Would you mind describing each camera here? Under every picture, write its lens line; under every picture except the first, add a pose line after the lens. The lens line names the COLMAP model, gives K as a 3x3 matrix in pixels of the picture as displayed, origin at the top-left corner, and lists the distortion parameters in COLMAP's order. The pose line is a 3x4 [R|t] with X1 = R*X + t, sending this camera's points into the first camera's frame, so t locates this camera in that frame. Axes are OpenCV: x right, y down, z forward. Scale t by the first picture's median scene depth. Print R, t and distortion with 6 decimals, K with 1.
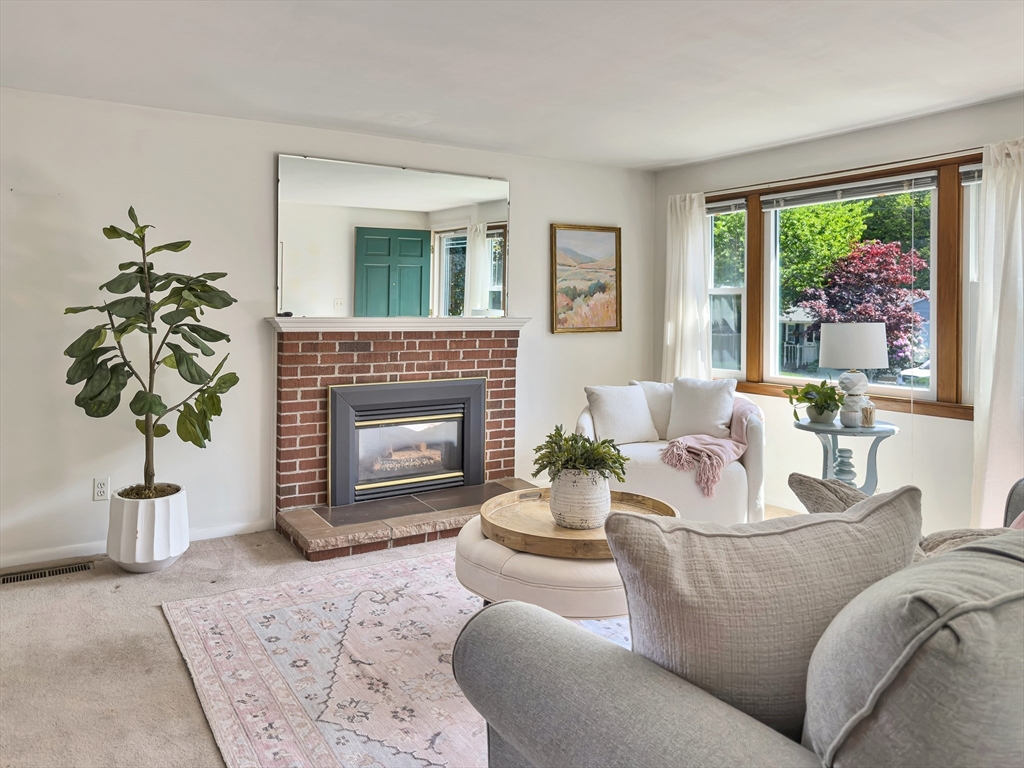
lens RADIAL K [[751.1, 0, 508.7], [0, 751.1, 319.0], [0, 0, 1]] dist [0.052297, -0.114334]
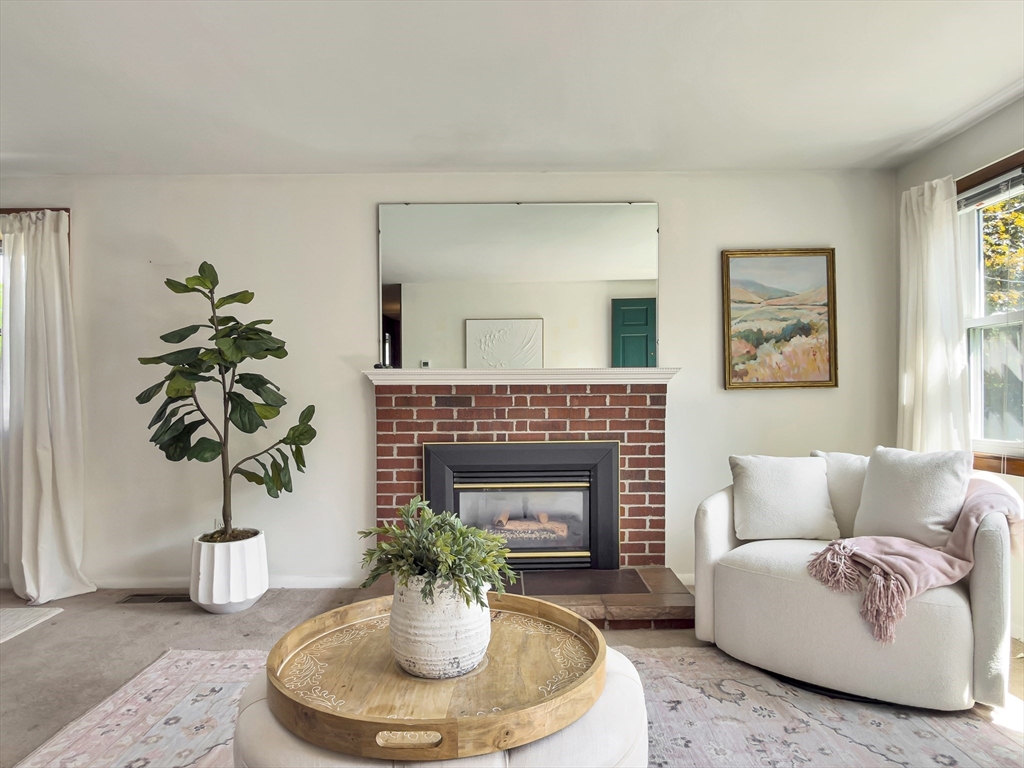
lens RADIAL K [[632.1, 0, 512.8], [0, 632.1, 396.5], [0, 0, 1]] dist [-0.006288, 0.001196]
pose [[0.849143, -0.012031, -0.528026, 0.249186], [0.005319, 0.999885, -0.014228, 0.039754], [0.528136, 0.009274, 0.849109, 0.362716]]
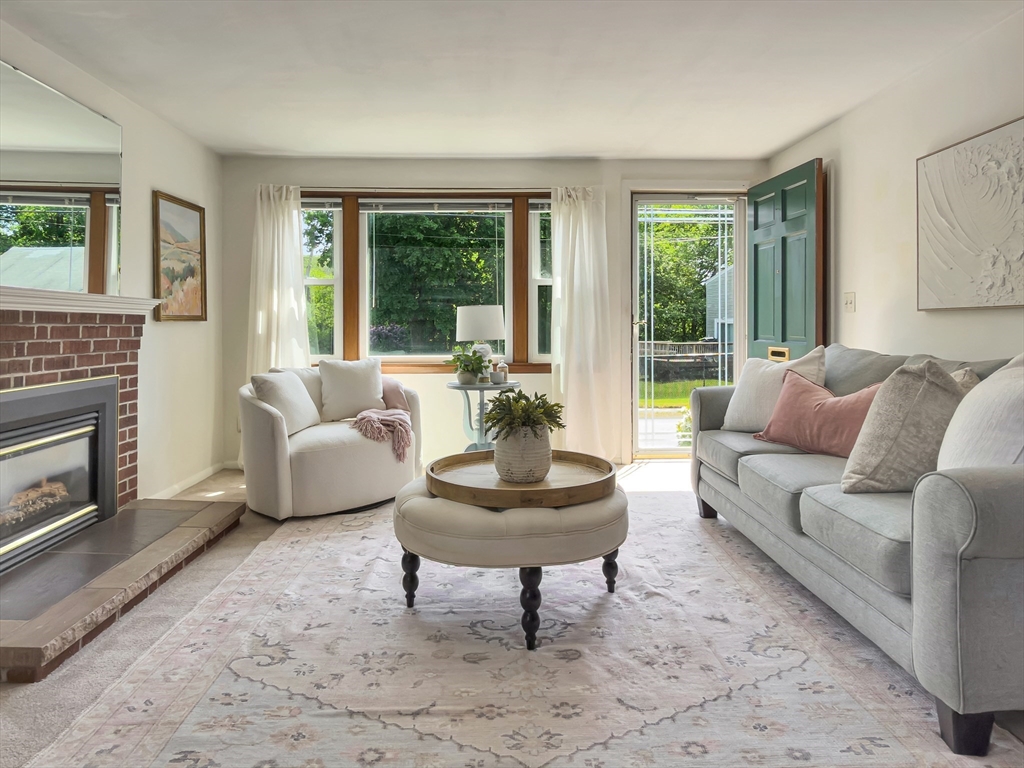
lens RADIAL K [[643.4, 0, 511.0], [0, 643.4, 326.3], [0, 0, 1]] dist [-0.000011, 0.000139]
pose [[0.510329, -0.007489, 0.859946, -0.408399], [0.017107, 0.999853, -0.001445, 0.037265], [-0.859809, 0.015448, 0.510382, 0.332981]]
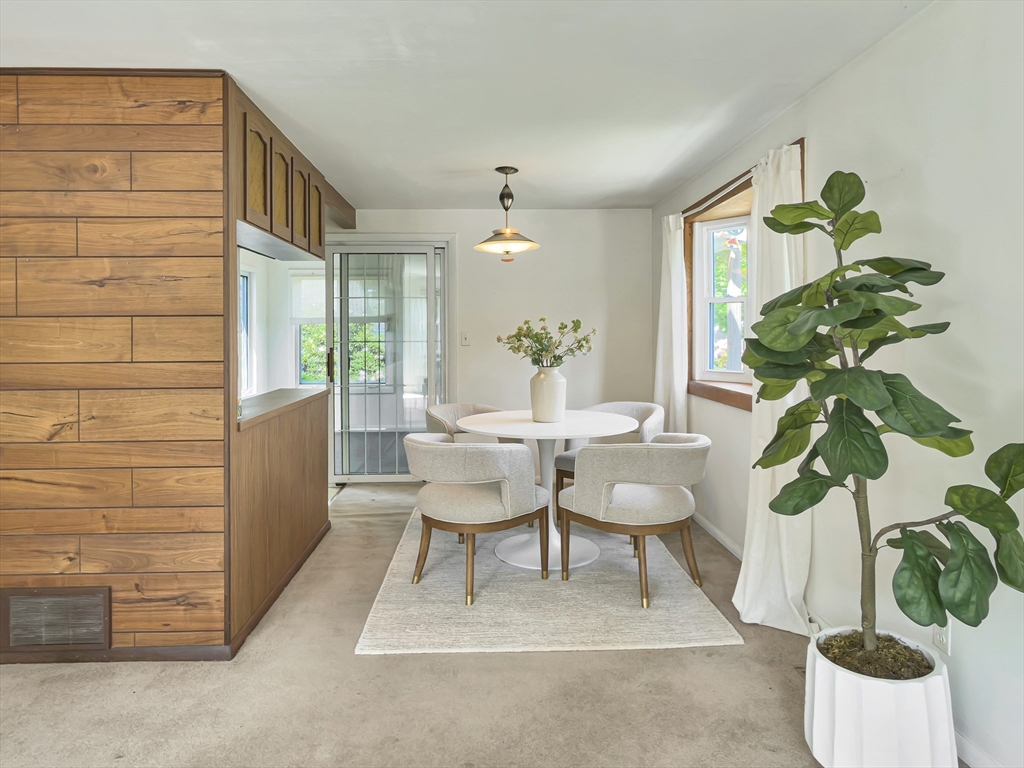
lens RADIAL K [[647.2, 0, 509.5], [0, 647.2, 332.8], [0, 0, 1]] dist [-0.001832, 0.000807]
pose [[-0.508055, -0.001109, -0.861324, 0.074606], [-0.005262, 0.999985, 0.001816, -0.013396], [0.861308, 0.005454, -0.508053, 0.787390]]
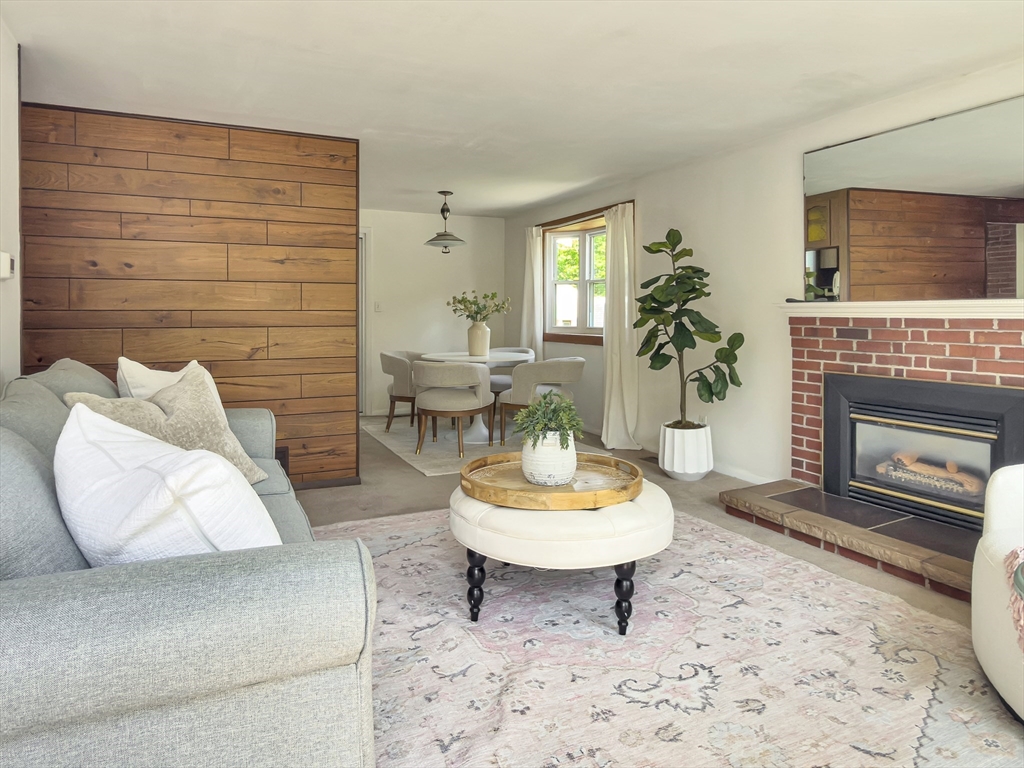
lens RADIAL K [[658.9, 0, 500.3], [0, 658.9, 323.3], [0, 0, 1]] dist [-0.004357, -0.000333]
pose [[-0.126247, 0.009582, -0.991952, 0.633491], [-0.010657, 0.999883, 0.011015, 0.018417], [0.991942, 0.011962, -0.126131, 0.629294]]
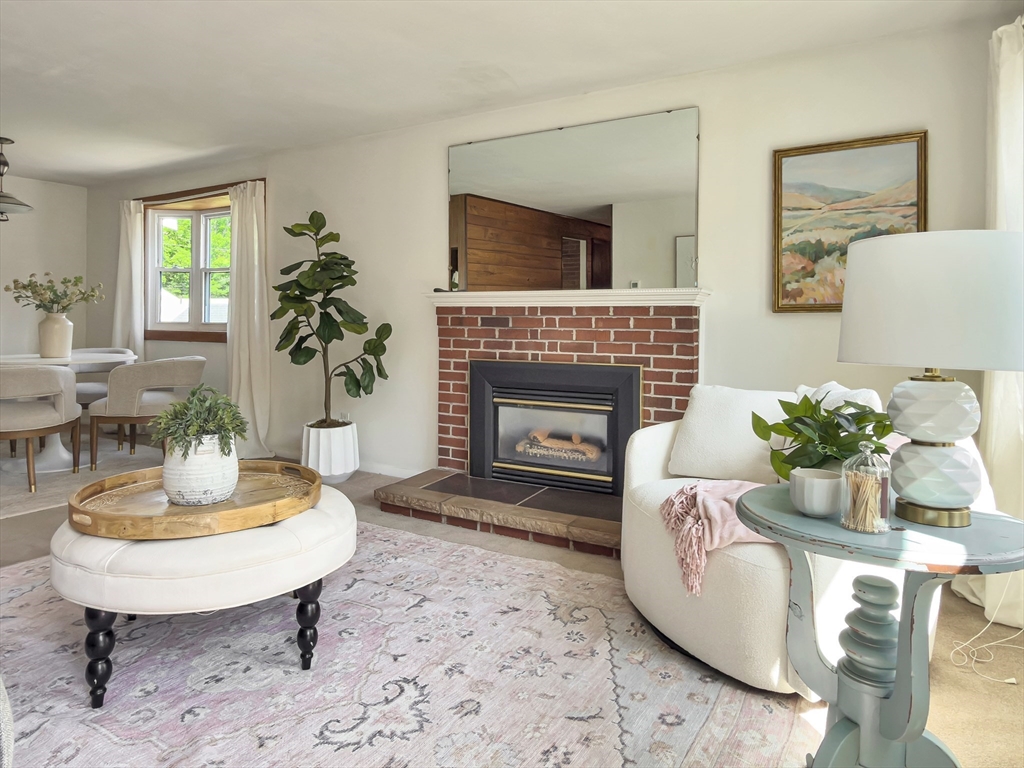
lens RADIAL K [[672.9, 0, 498.6], [0, 672.9, 325.2], [0, 0, 1]] dist [-0.005484, 0.000588]
pose [[0.440413, 0.003955, -0.897786, 0.562595], [-0.013794, 0.999902, -0.002363, 0.040806], [0.897689, 0.013425, 0.440425, 0.579178]]
